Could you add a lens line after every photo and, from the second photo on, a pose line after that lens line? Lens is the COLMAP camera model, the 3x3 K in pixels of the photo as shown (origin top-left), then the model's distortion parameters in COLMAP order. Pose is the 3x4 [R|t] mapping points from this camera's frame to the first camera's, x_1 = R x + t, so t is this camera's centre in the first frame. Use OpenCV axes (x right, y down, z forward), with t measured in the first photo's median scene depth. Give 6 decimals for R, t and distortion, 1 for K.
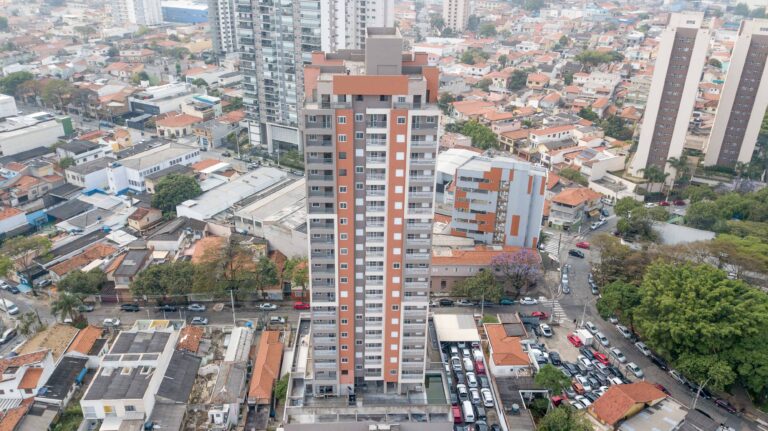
lens RADIAL K [[588.3, 0, 379.1], [0, 588.3, 218.5], [0, 0, 1]] dist [0.005457, 0.000266]
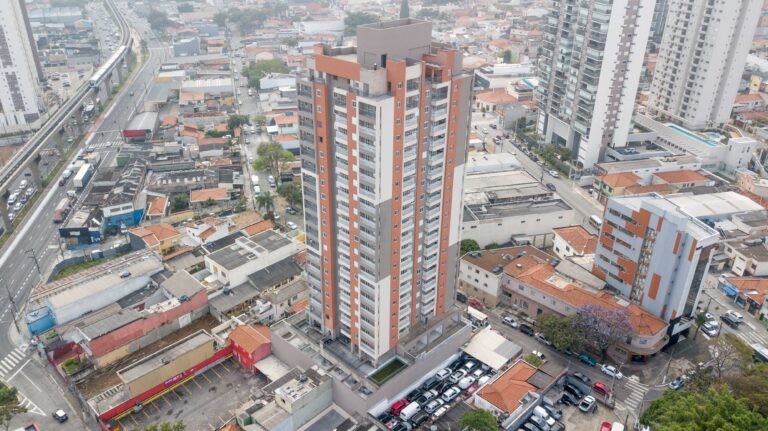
lens RADIAL K [[588.3, 0, 379.1], [0, 588.3, 218.5], [0, 0, 1]] dist [0.005457, 0.000266]
pose [[0.684017, 0.321799, -0.654650, 0.448030], [-0.305425, 0.941327, 0.143592, -0.072861], [0.662447, 0.101727, 0.742169, 0.128525]]
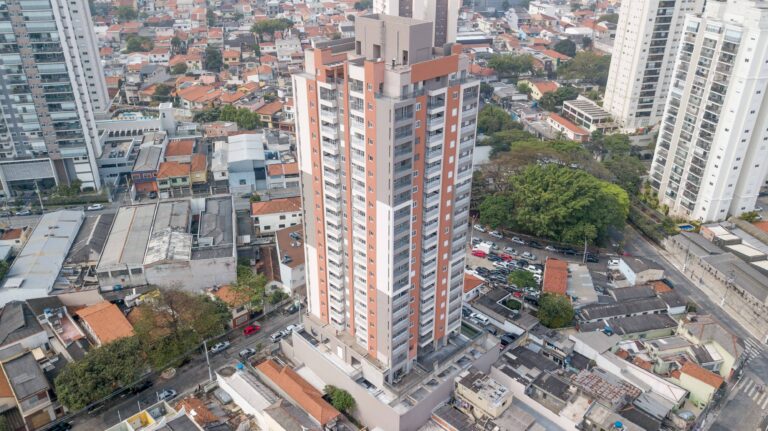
lens RADIAL K [[588.3, 0, 379.1], [0, 588.3, 218.5], [0, 0, 1]] dist [0.005457, 0.000266]
pose [[0.744981, -0.319672, 0.585502, -0.411071], [0.293539, 0.945252, 0.142595, -0.078393], [-0.599031, 0.065637, 0.798031, 0.119882]]
